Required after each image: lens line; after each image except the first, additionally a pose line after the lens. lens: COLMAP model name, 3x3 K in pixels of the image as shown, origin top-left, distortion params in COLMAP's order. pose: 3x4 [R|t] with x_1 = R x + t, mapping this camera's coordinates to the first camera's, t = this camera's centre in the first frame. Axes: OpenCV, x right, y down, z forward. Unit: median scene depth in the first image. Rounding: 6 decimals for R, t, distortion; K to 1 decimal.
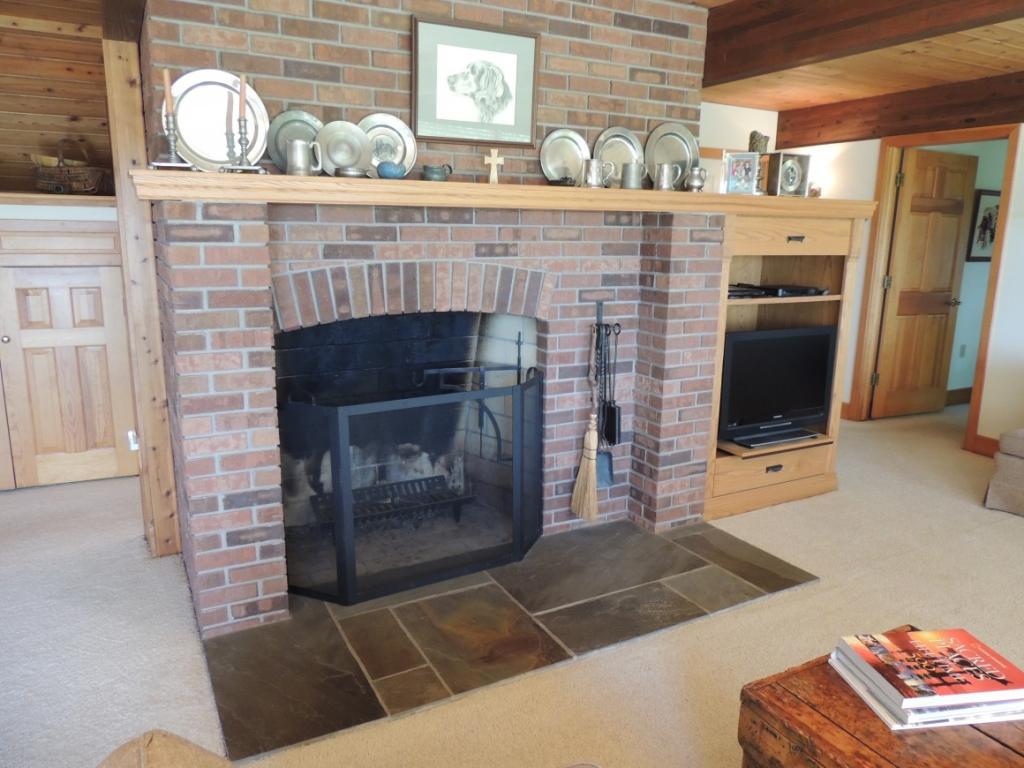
lens RADIAL K [[730.4, 0, 512.0], [0, 730.4, 384.0], [0, 0, 1]] dist [-0.027714, -0.000026]
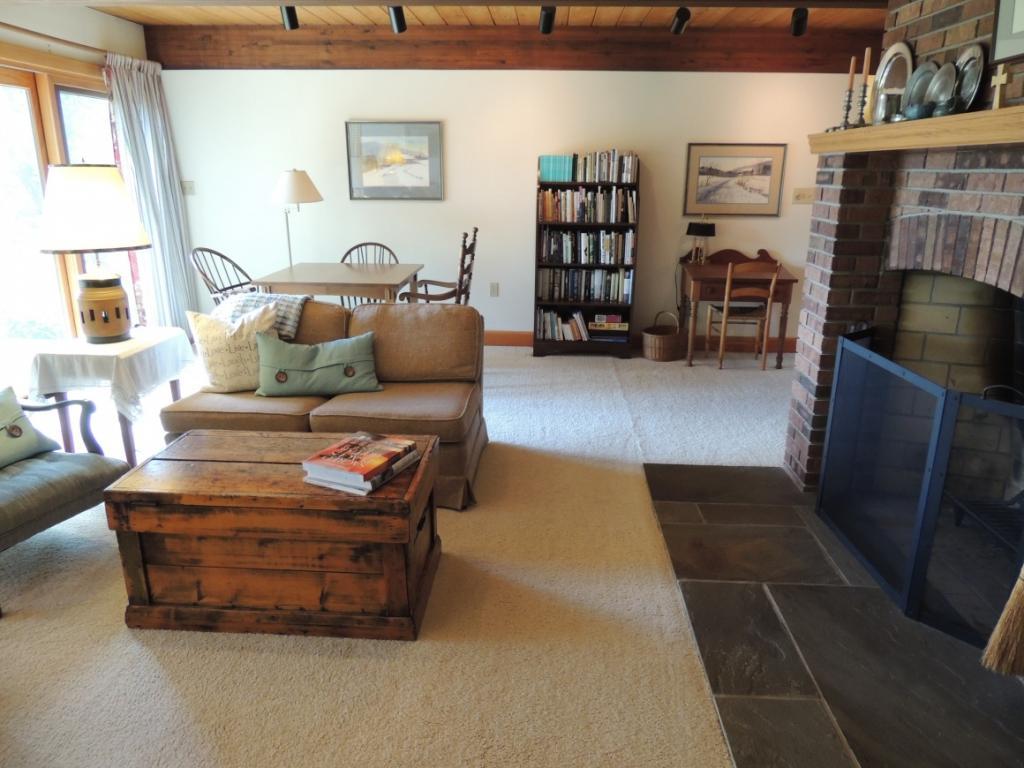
lens RADIAL K [[730.4, 0, 512.0], [0, 730.4, 384.0], [0, 0, 1]] dist [-0.027714, -0.000026]
pose [[-0.517919, 0.231412, -0.823534, 0.916871], [-0.181864, 0.910919, 0.370341, -0.213317], [0.835874, 0.341578, -0.429697, 1.035658]]
